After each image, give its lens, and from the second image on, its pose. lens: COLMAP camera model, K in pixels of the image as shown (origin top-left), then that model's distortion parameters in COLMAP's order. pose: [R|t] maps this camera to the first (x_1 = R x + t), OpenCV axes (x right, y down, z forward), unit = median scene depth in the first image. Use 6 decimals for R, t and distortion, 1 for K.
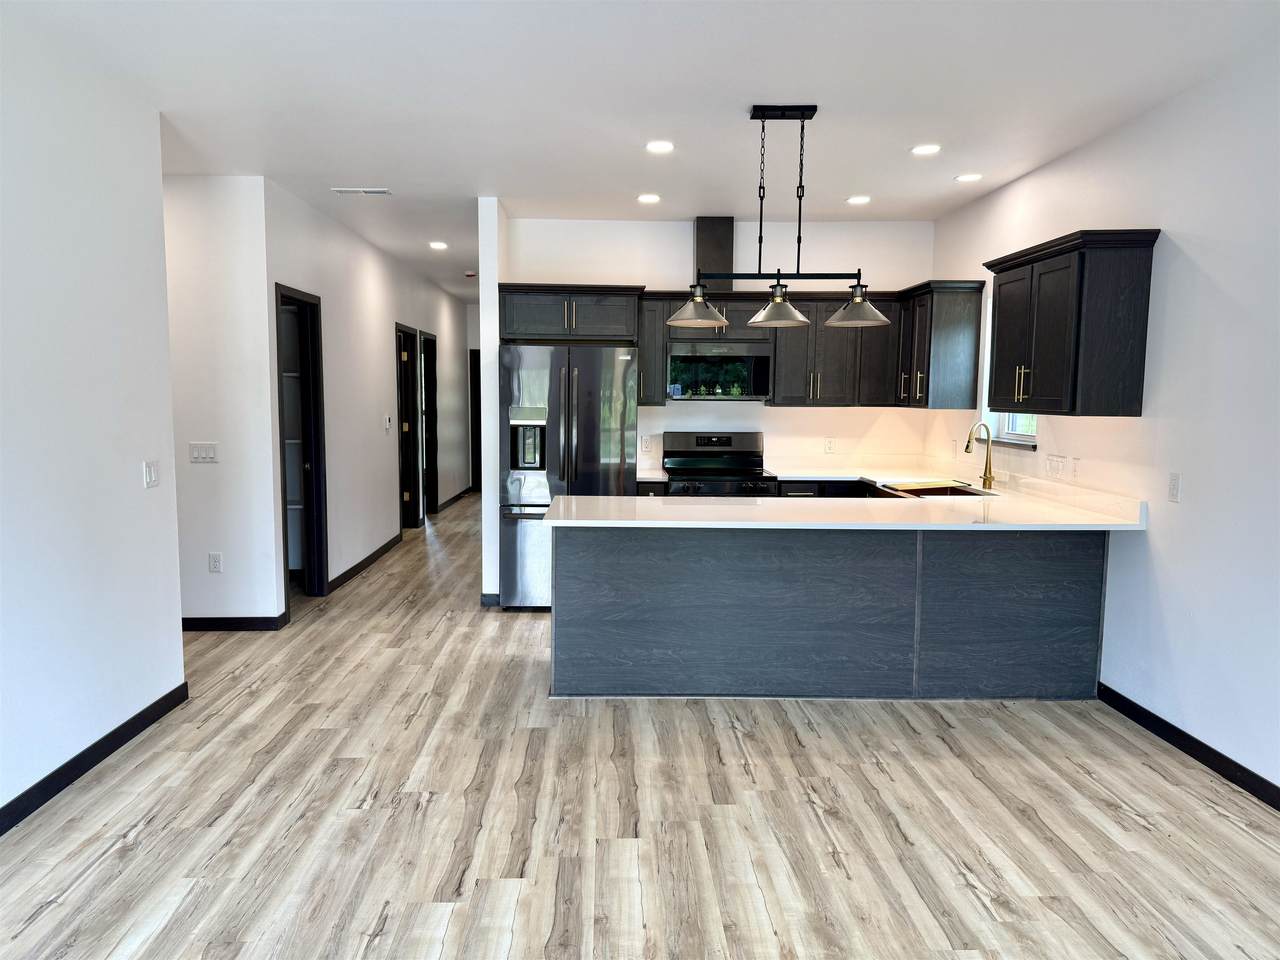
lens RADIAL K [[921.1, 0, 623.4], [0, 921.1, 481.7], [0, 0, 1]] dist [0.064264, -0.077119]
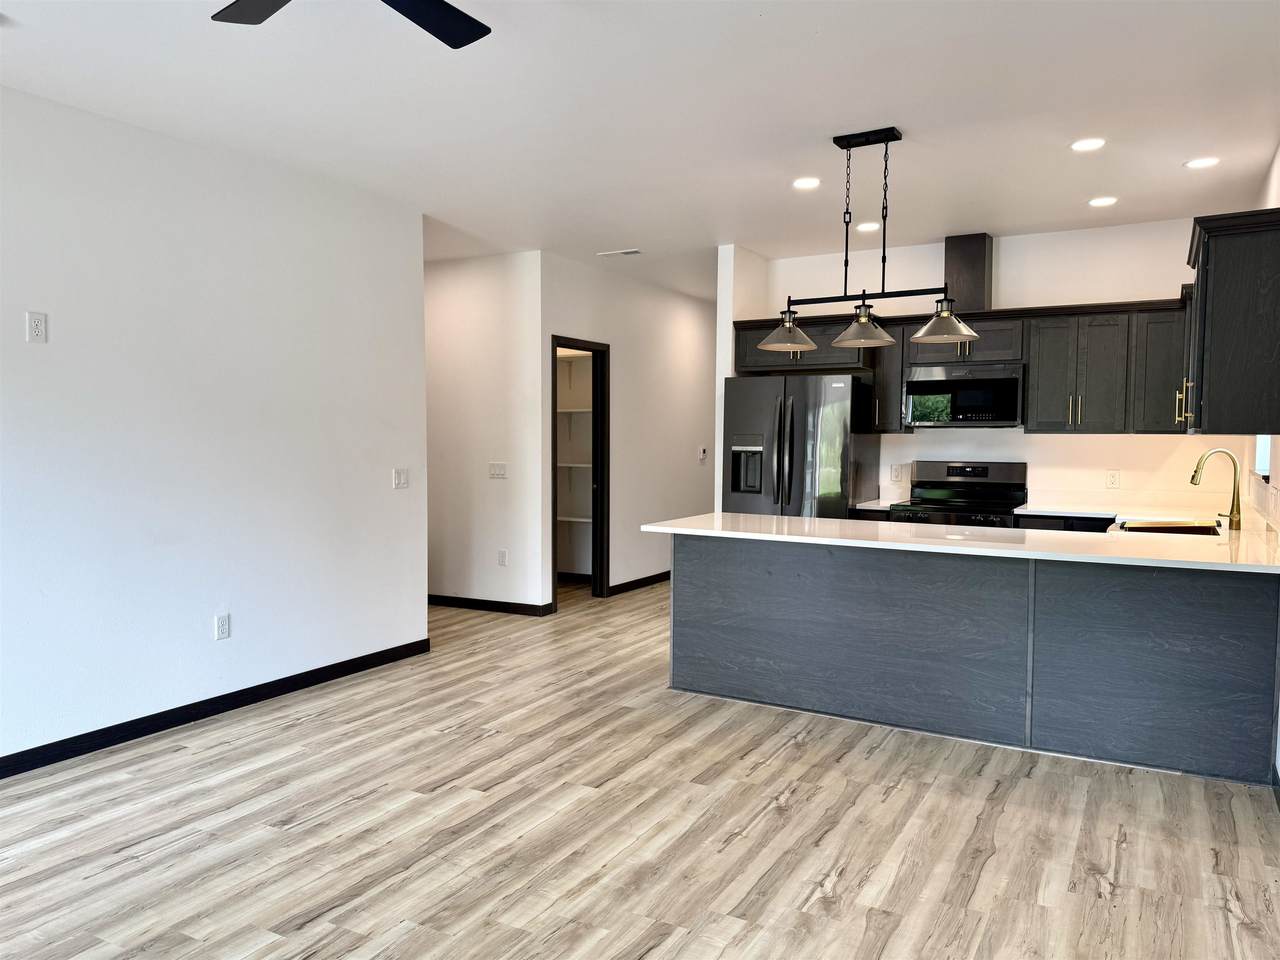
lens RADIAL K [[921.1, 0, 605.4], [0, 921.1, 497.6], [0, 0, 1]] dist [0.064264, -0.077119]
pose [[0.852266, 0.032326, -0.522109, 0.435993], [-0.048342, 0.998685, -0.017080, 0.025793], [0.520870, 0.039797, 0.852708, -0.001691]]
